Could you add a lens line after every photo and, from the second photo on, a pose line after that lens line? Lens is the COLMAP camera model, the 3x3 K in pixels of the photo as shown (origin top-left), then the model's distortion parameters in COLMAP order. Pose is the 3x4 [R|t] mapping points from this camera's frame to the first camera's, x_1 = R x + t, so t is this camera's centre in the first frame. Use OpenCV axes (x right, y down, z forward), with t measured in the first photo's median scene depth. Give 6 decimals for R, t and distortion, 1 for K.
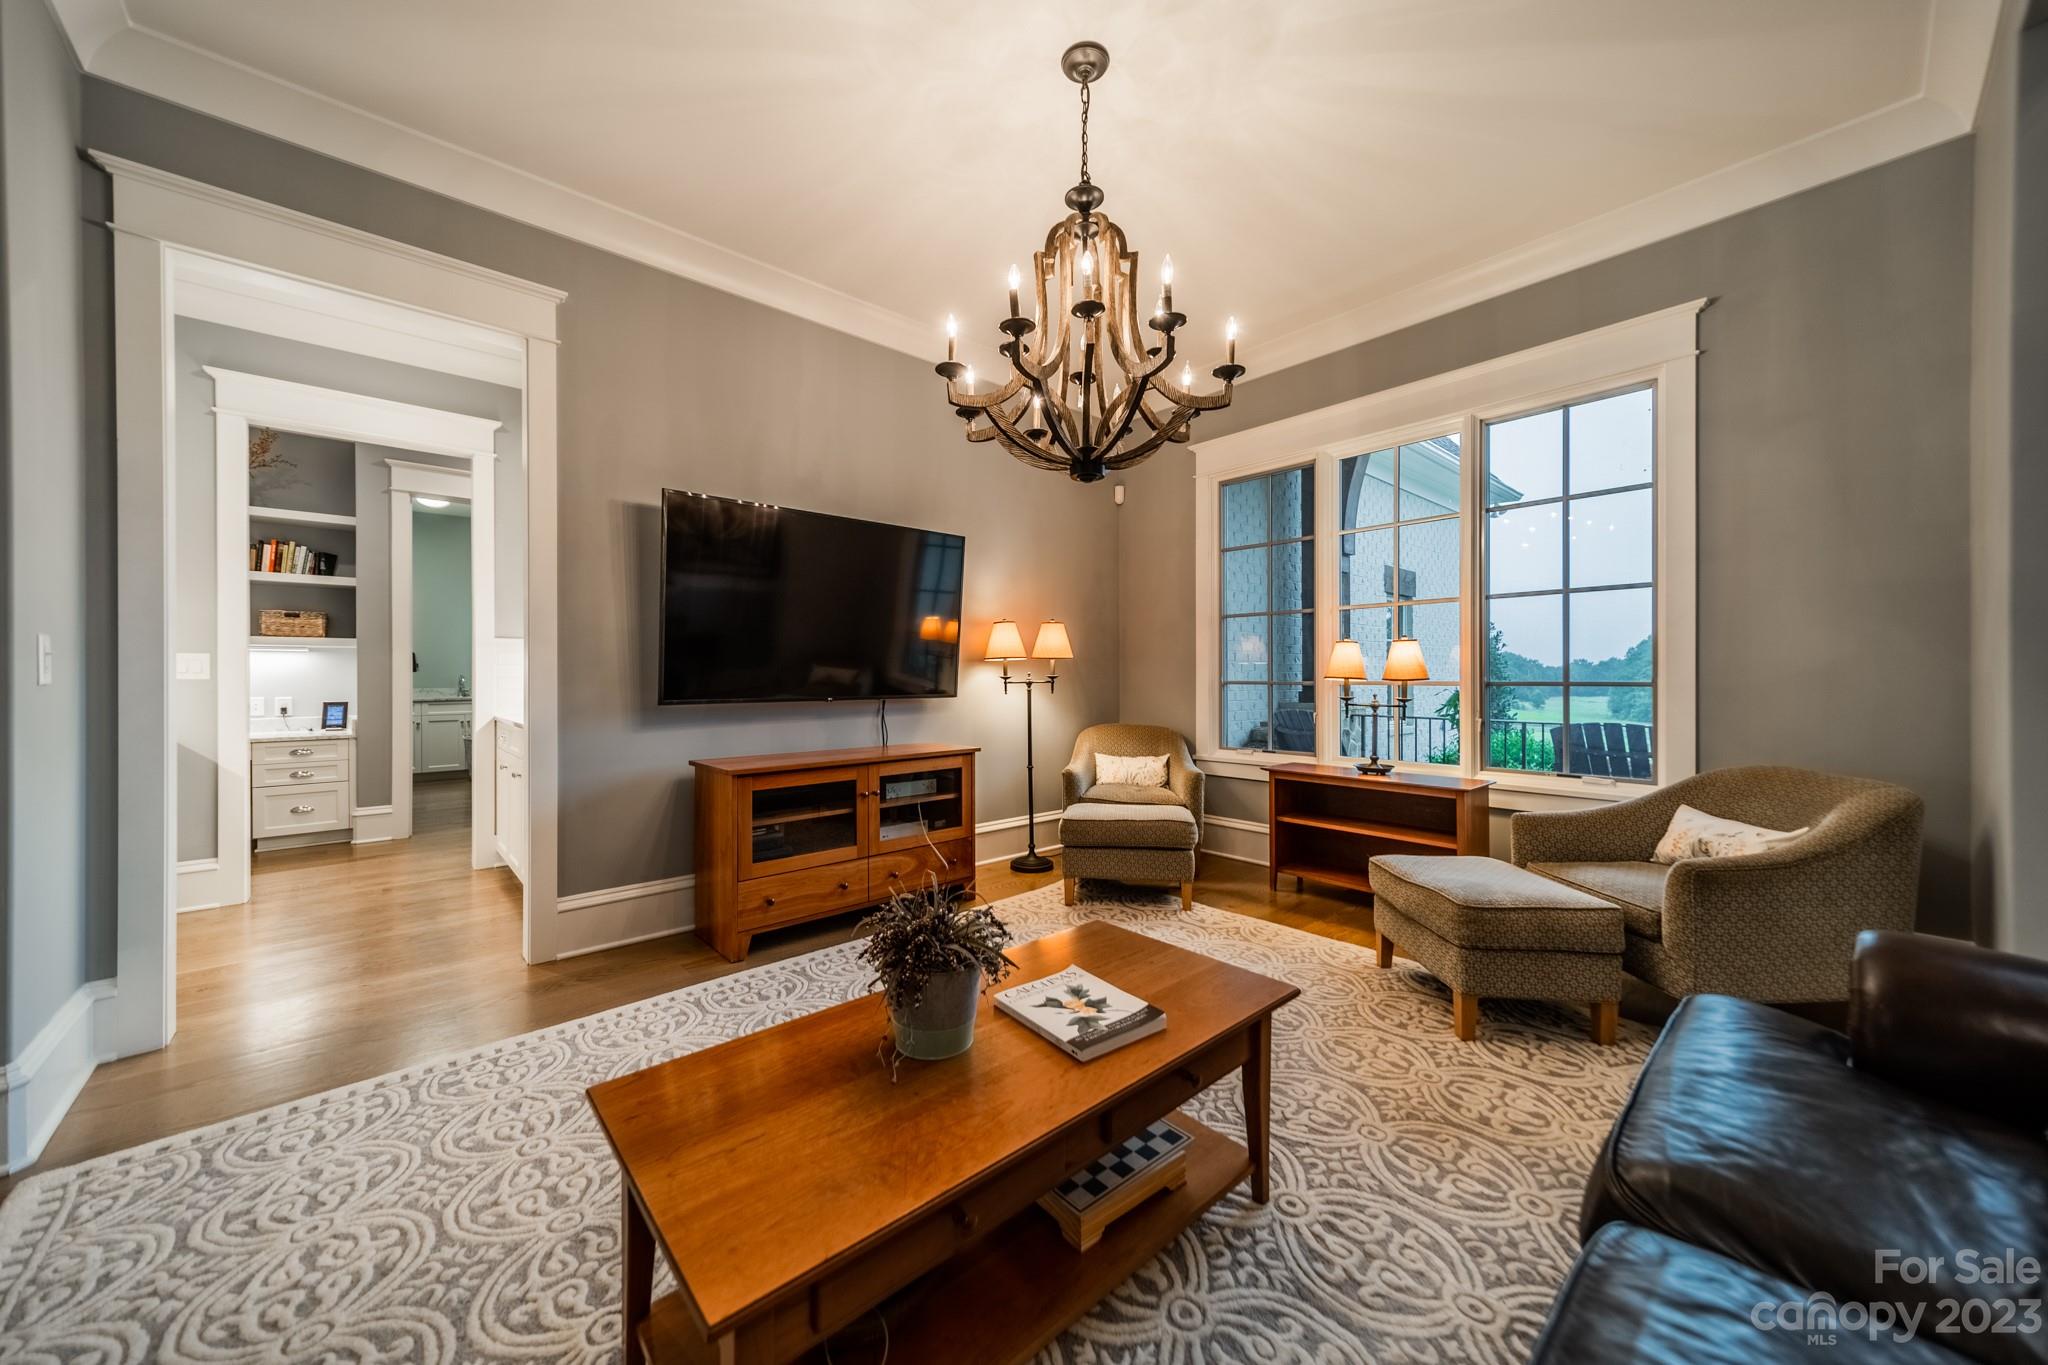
lens RADIAL K [[740.9, 0, 1033.6], [0, 740.9, 677.6], [0, 0, 1]] dist [0.011163, -0.001328]
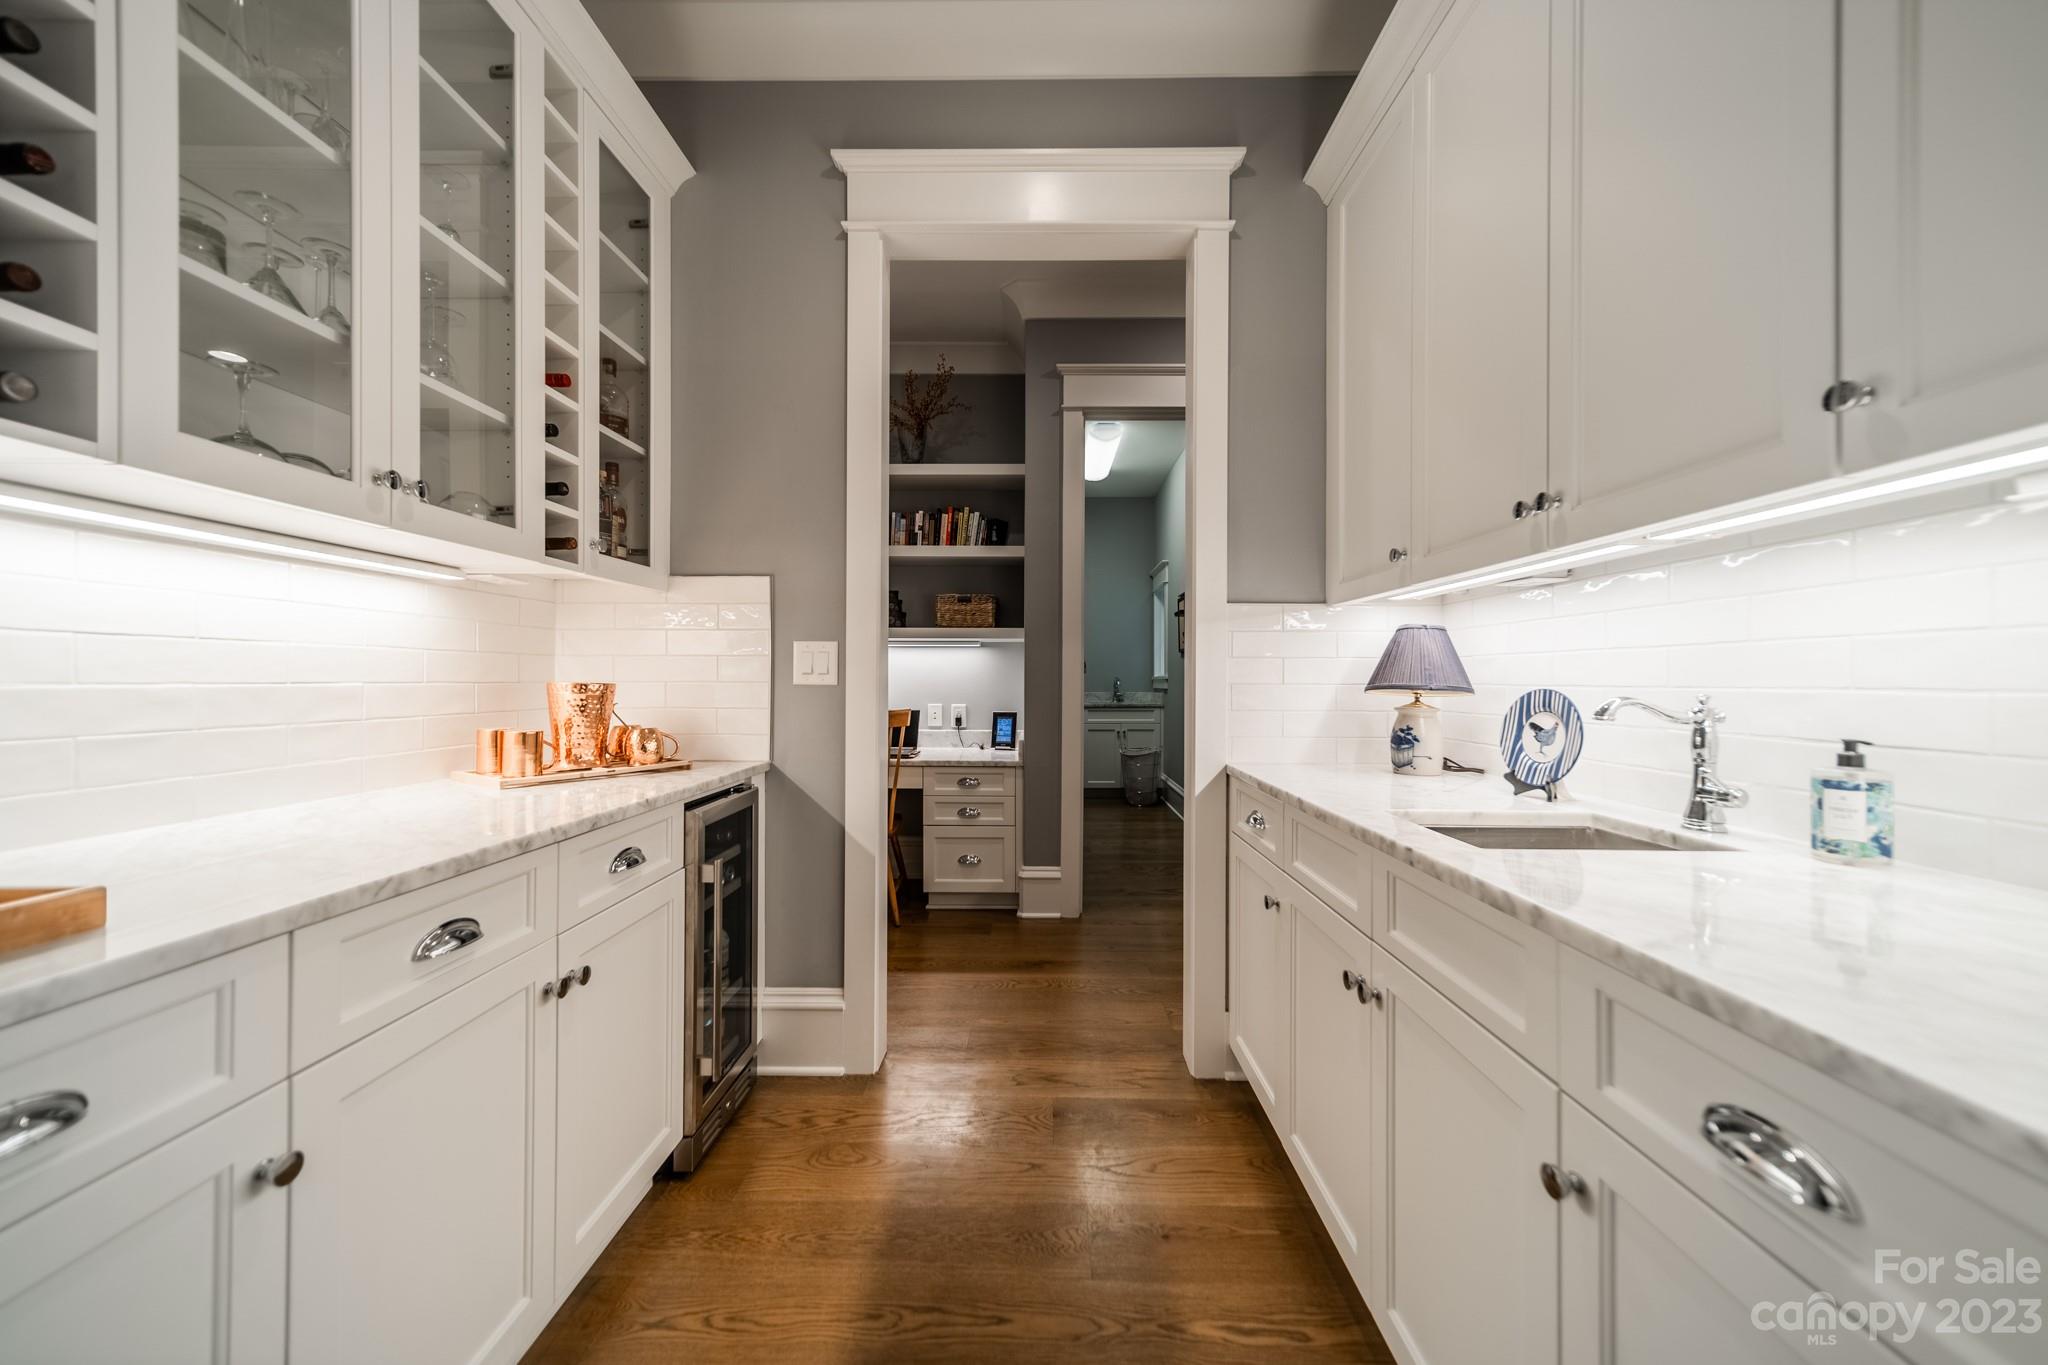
lens RADIAL K [[740.9, 0, 1037.4], [0, 740.9, 682.3], [0, 0, 1]] dist [0.011163, -0.001328]
pose [[0.744600, 0.007740, -0.667466, -0.440103], [-0.007088, 0.999968, 0.003688, -0.001493], [0.667473, 0.001985, 0.744631, 0.499039]]
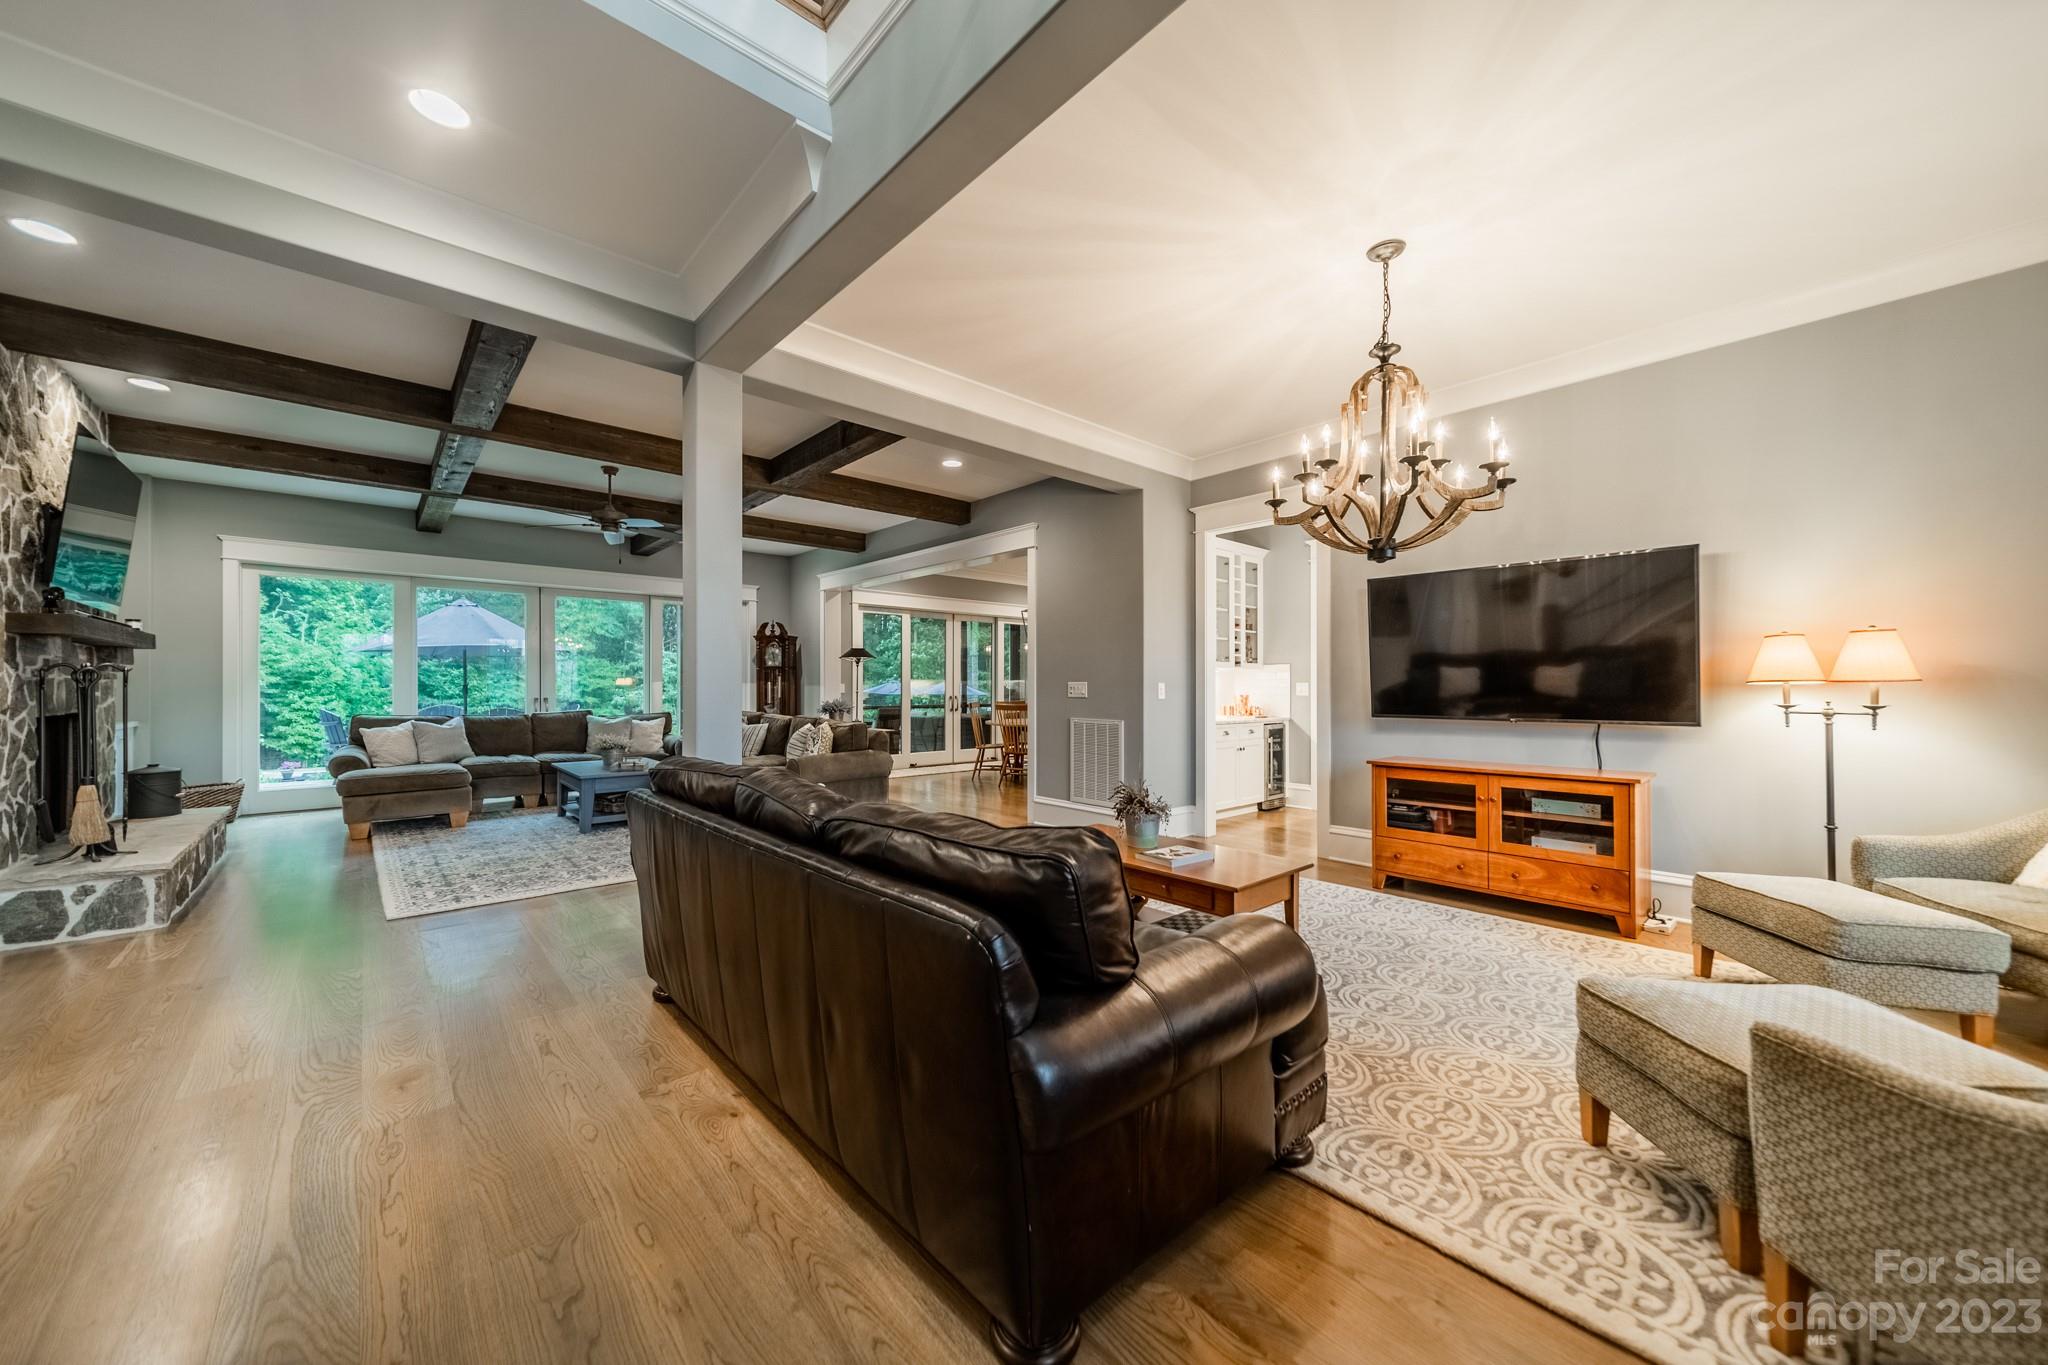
lens RADIAL K [[740.9, 0, 1017.7], [0, 740.9, 688.2], [0, 0, 1]] dist [0.011163, -0.001328]
pose [[0.011594, 0.004971, -0.999920, 0.652512], [-0.002486, 0.999985, 0.004942, -0.018415], [0.999930, 0.002428, 0.011606, 0.148604]]
